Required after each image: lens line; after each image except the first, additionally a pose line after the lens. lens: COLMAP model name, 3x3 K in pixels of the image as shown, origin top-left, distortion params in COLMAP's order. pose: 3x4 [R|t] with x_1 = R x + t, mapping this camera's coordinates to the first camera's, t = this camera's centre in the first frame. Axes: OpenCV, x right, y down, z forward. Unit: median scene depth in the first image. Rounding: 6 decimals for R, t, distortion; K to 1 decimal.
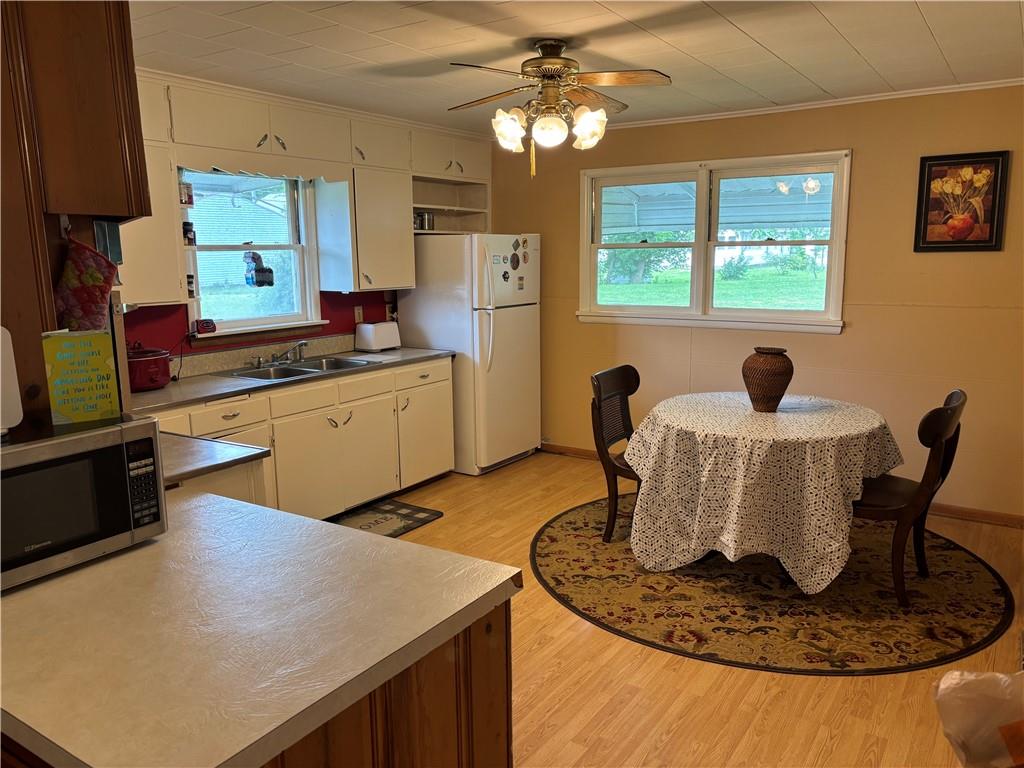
lens RADIAL K [[768.2, 0, 513.2], [0, 768.2, 386.0], [0, 0, 1]] dist [0.045944, -0.046301]
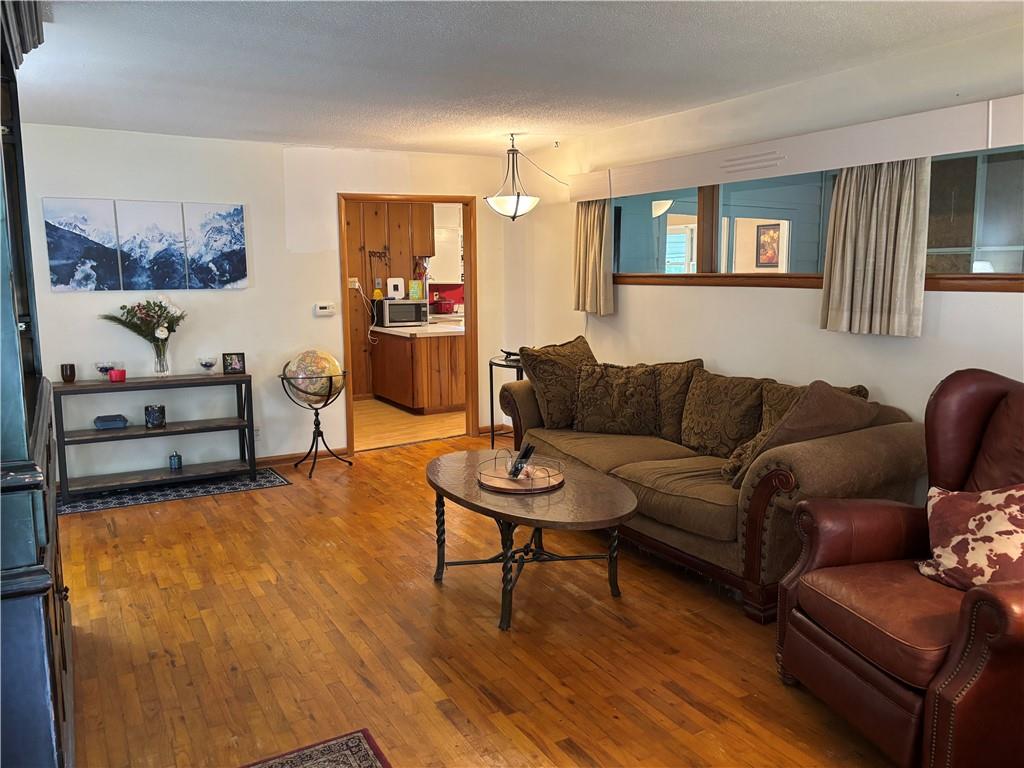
lens RADIAL K [[768.2, 0, 511.1], [0, 768.2, 383.1], [0, 0, 1]] dist [0.045944, -0.046301]
pose [[0.903192, 0.069828, -0.423519, 0.865951], [-0.081649, 0.996613, -0.009807, 0.237389], [0.421400, 0.043438, 0.905834, -1.293469]]
